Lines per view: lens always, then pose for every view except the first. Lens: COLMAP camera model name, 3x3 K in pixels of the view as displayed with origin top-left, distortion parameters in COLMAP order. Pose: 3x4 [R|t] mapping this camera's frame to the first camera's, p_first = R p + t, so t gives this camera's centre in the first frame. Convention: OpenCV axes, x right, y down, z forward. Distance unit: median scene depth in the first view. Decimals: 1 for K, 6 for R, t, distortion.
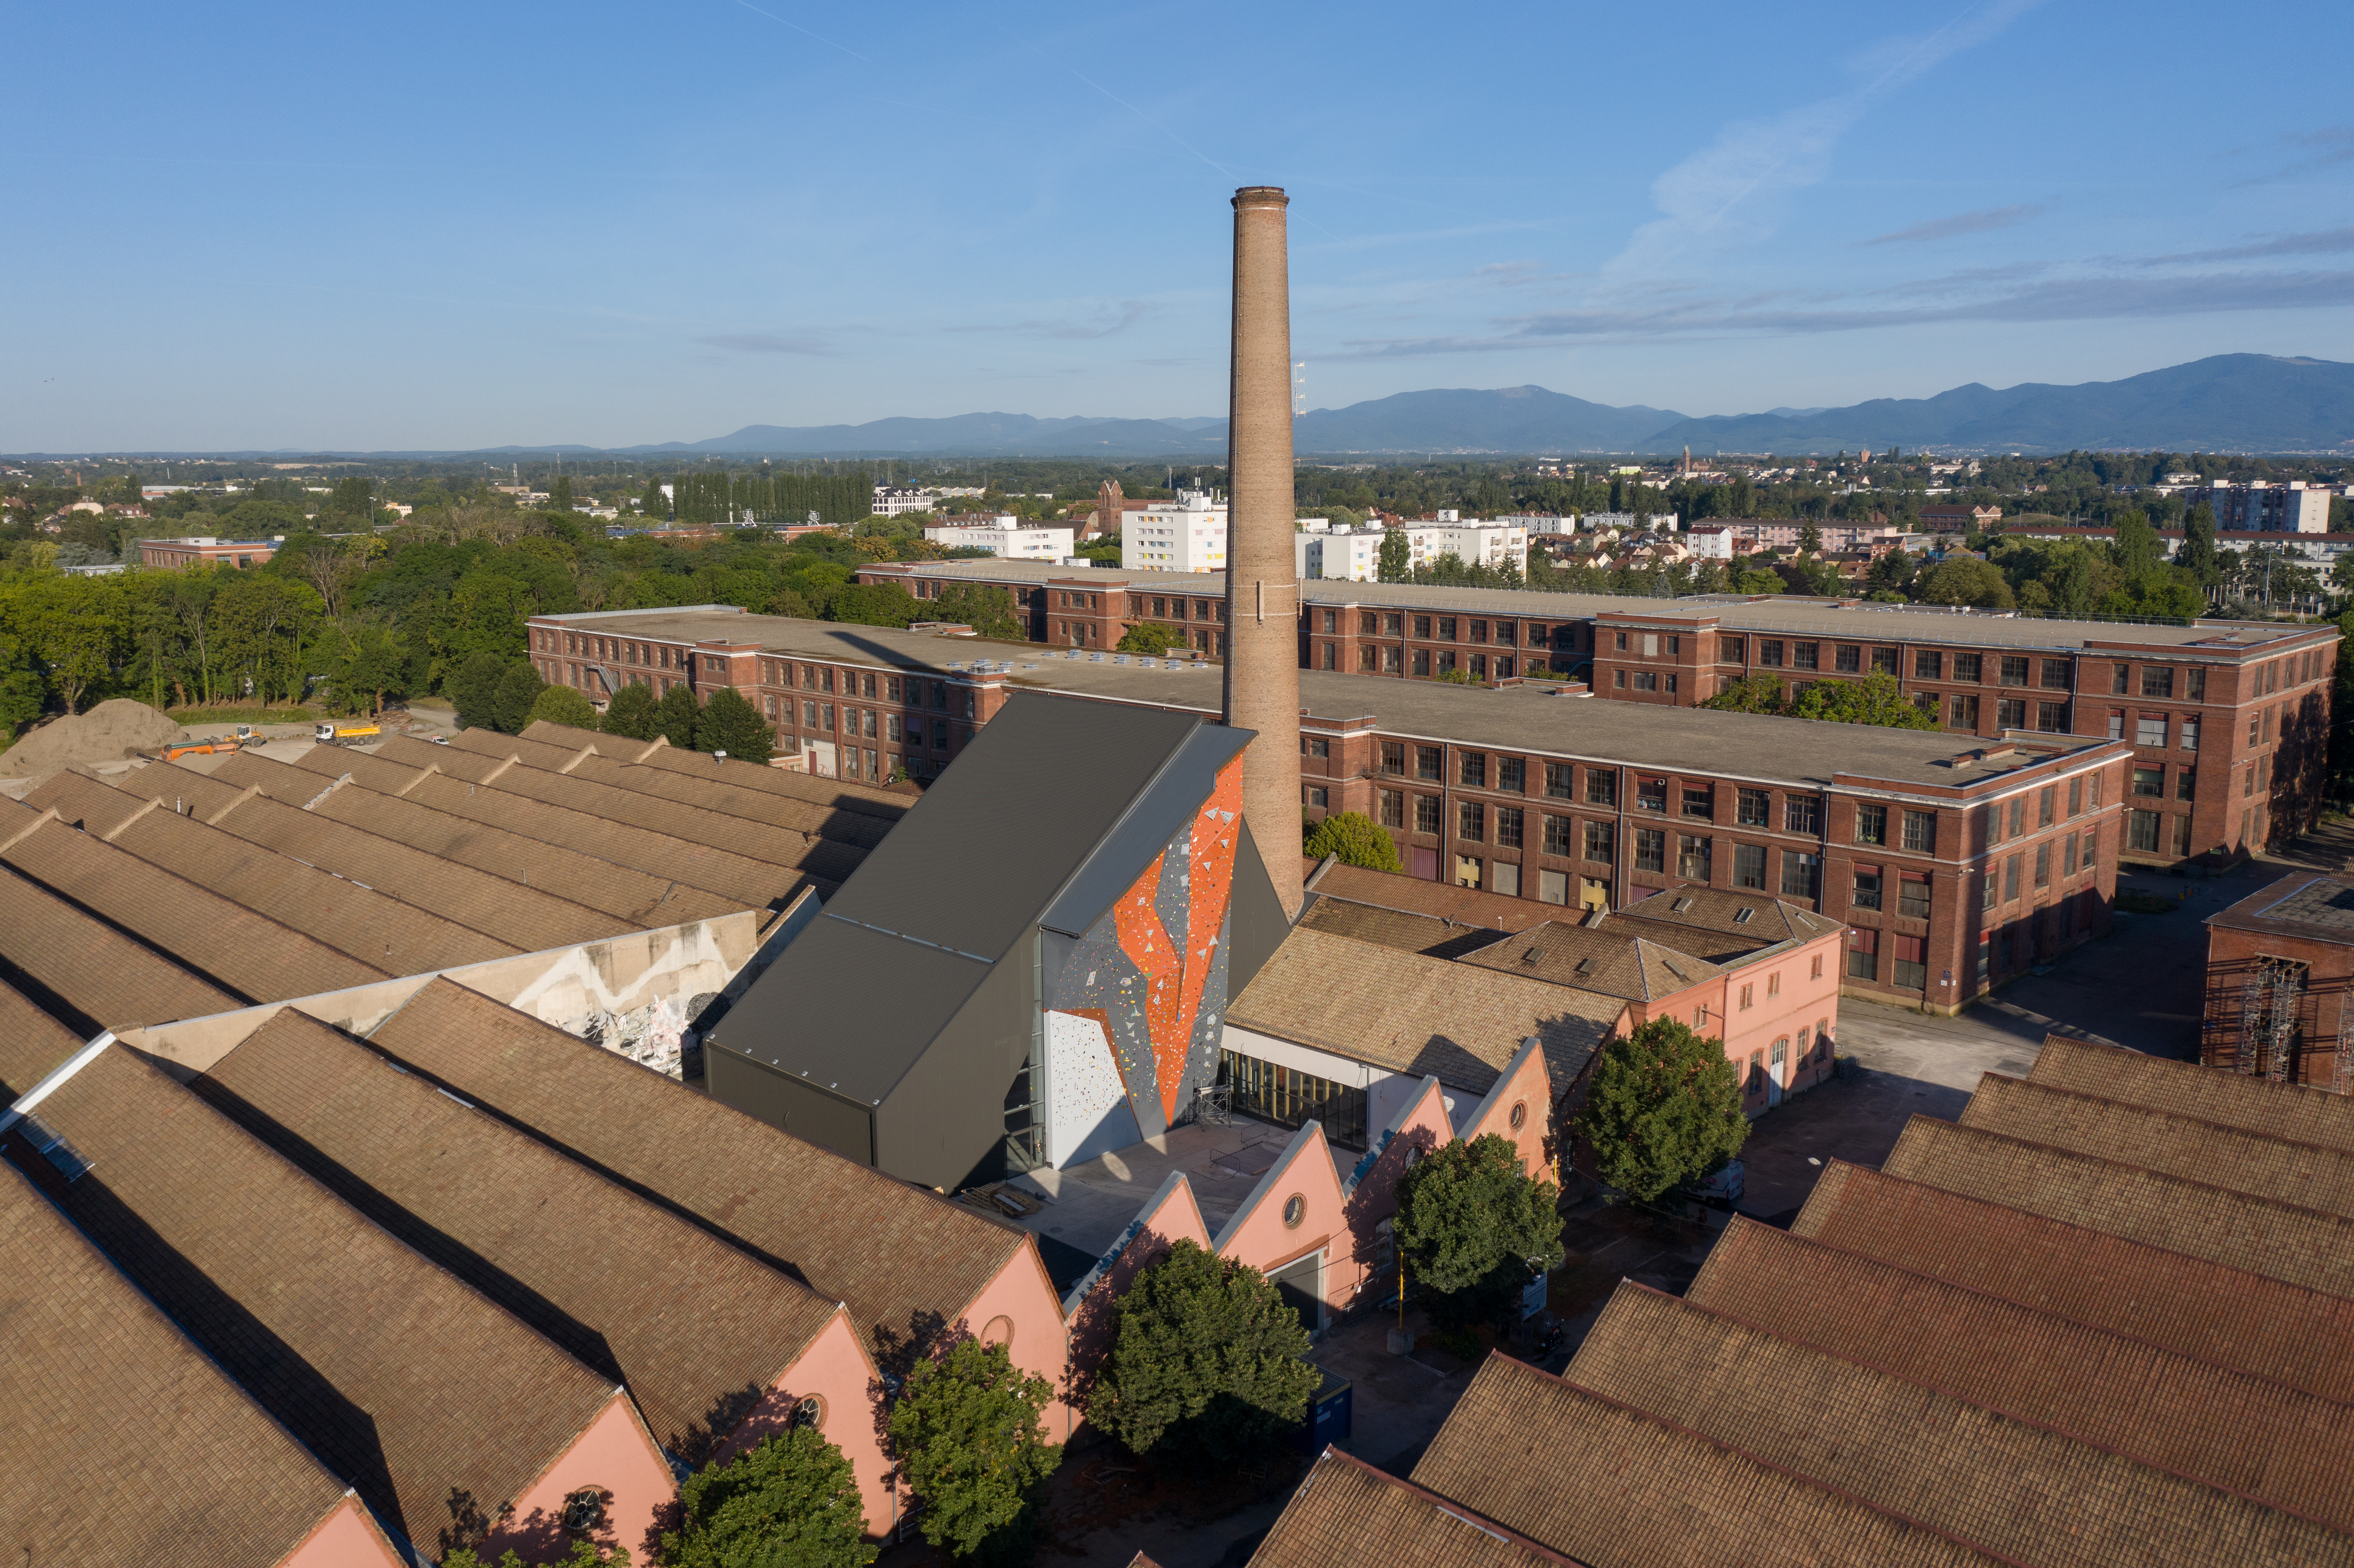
lens RADIAL K [[1863.6, 0, 1178.0], [0, 1863.6, 782.2], [0, 0, 1]] dist [0.034607, -0.010482]
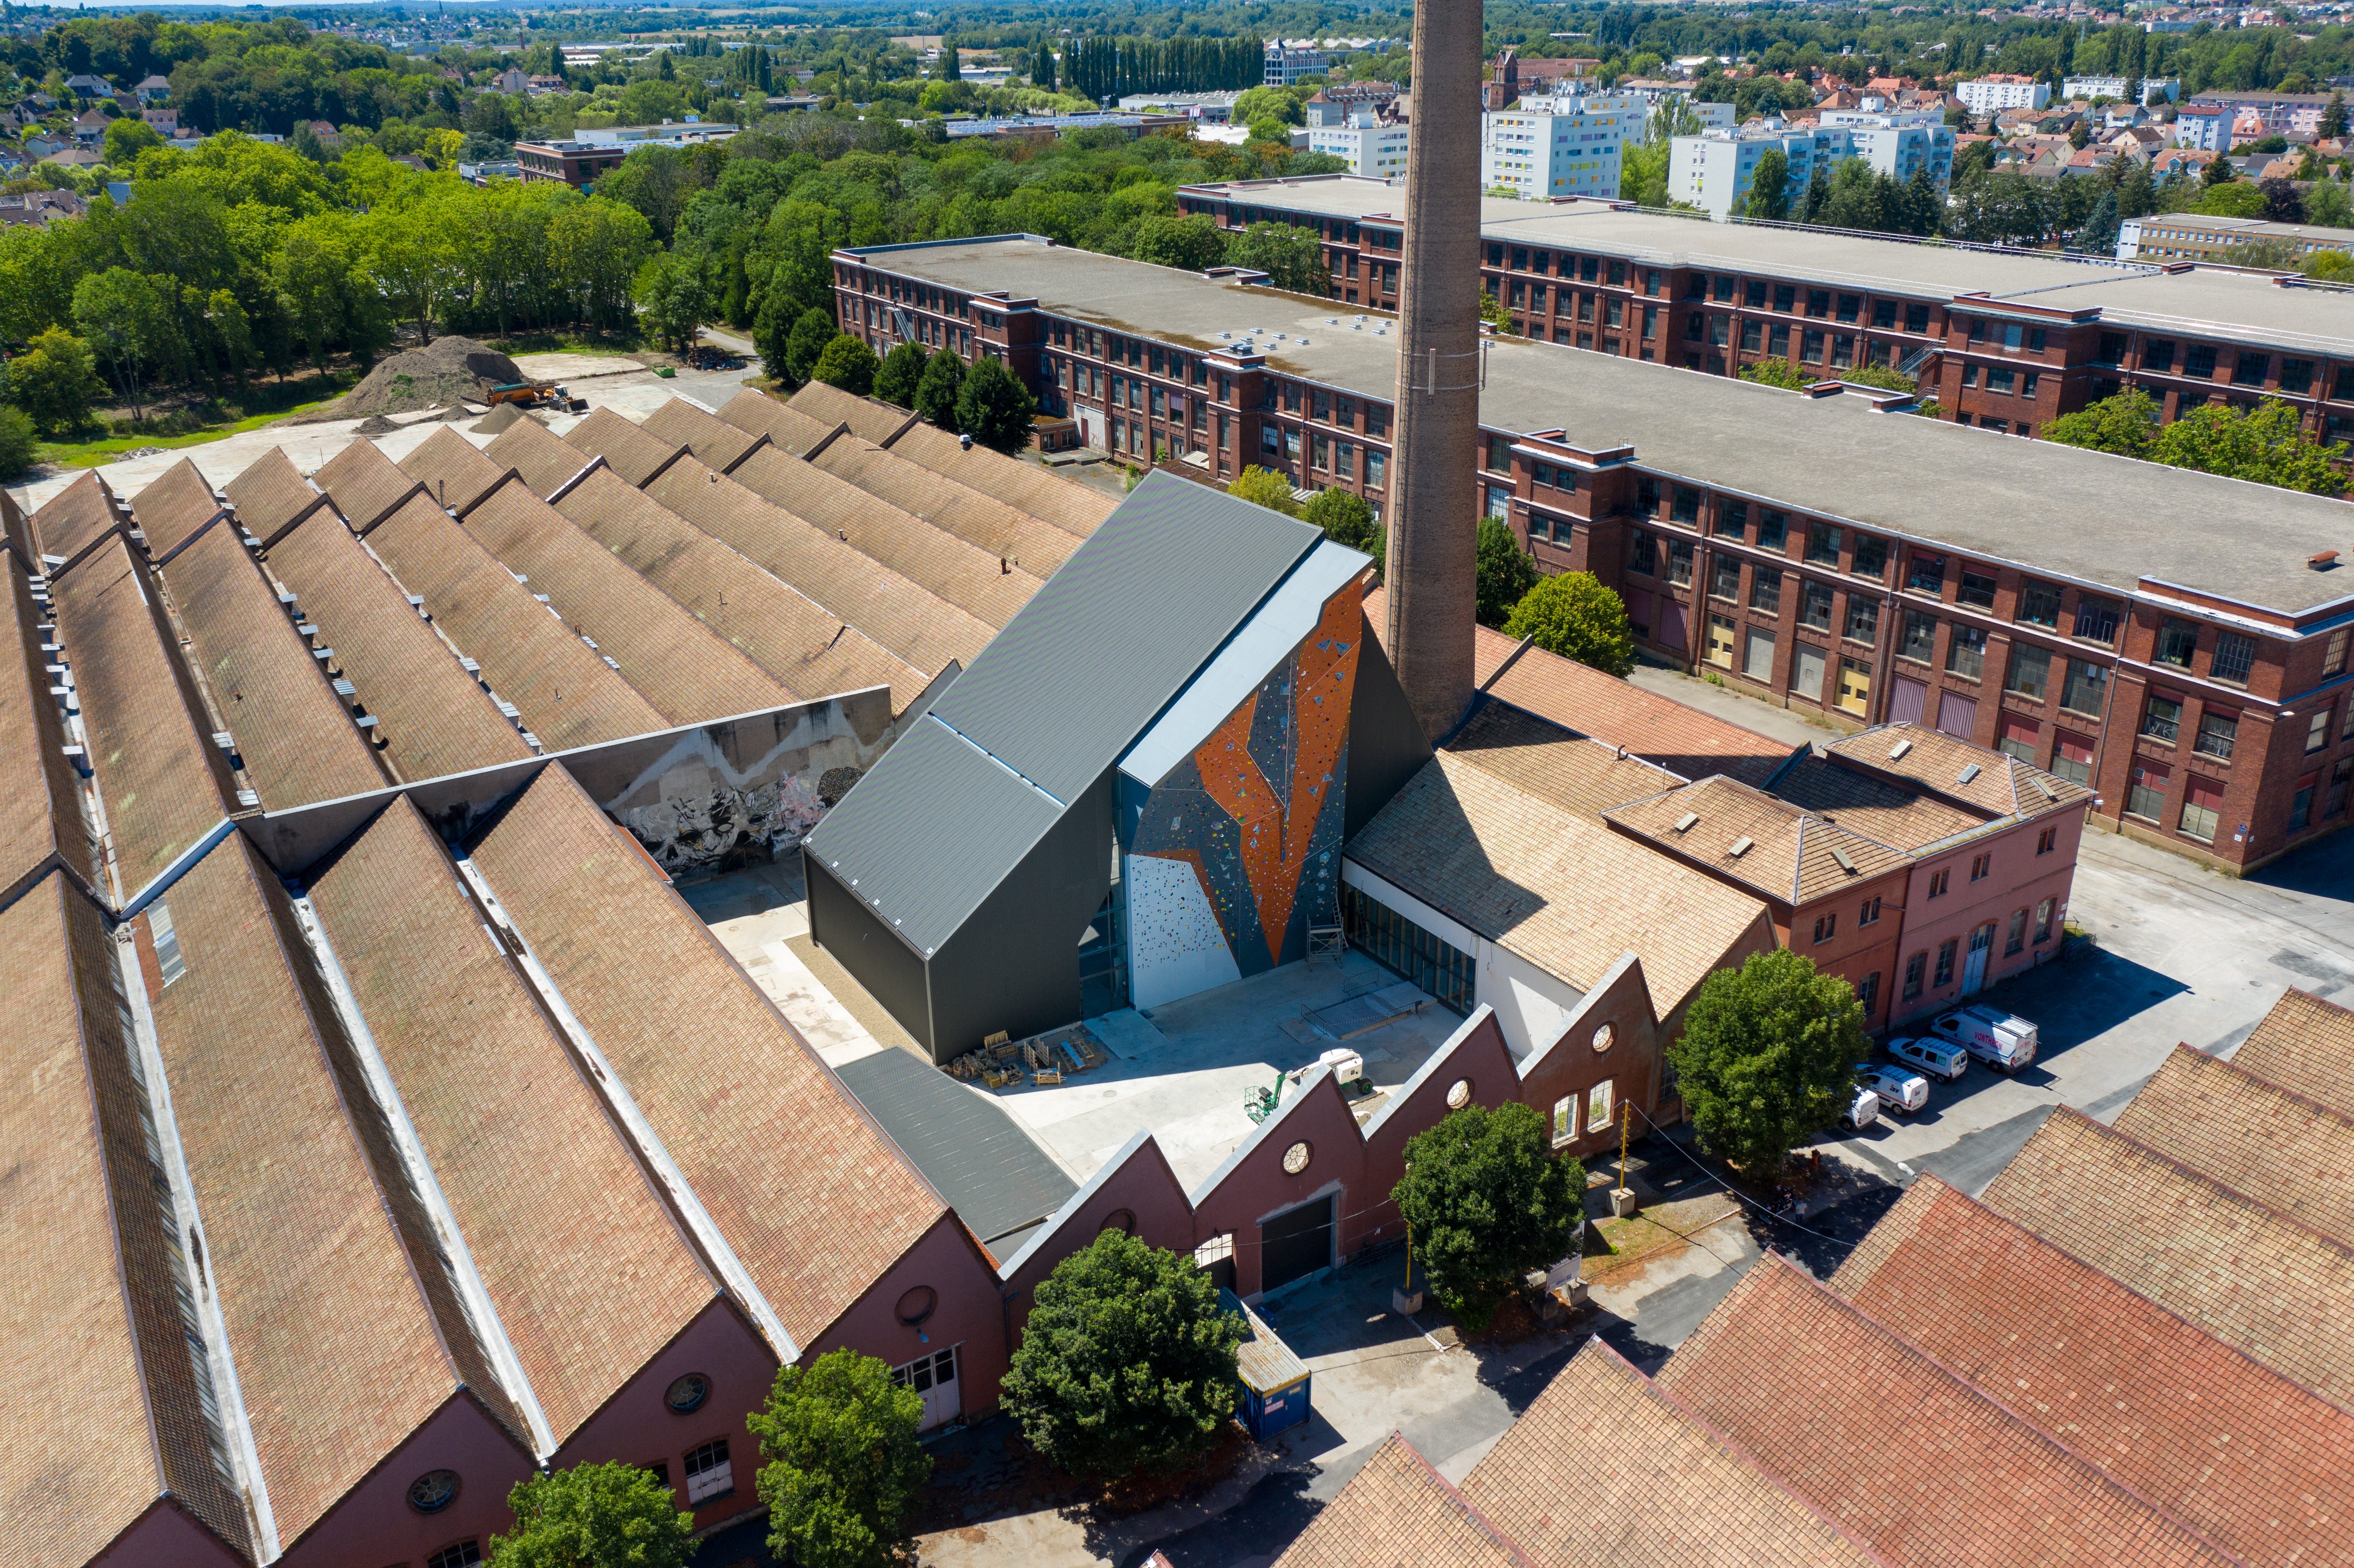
lens RADIAL K [[1863.6, 0, 1179.5], [0, 1863.6, 785.0], [0, 0, 1]] dist [0.034607, -0.010482]
pose [[0.976771, 0.073461, -0.201303, 0.131381], [-0.026240, 0.973336, 0.227878, -0.116599], [0.212675, -0.217302, 0.952654, 0.111584]]
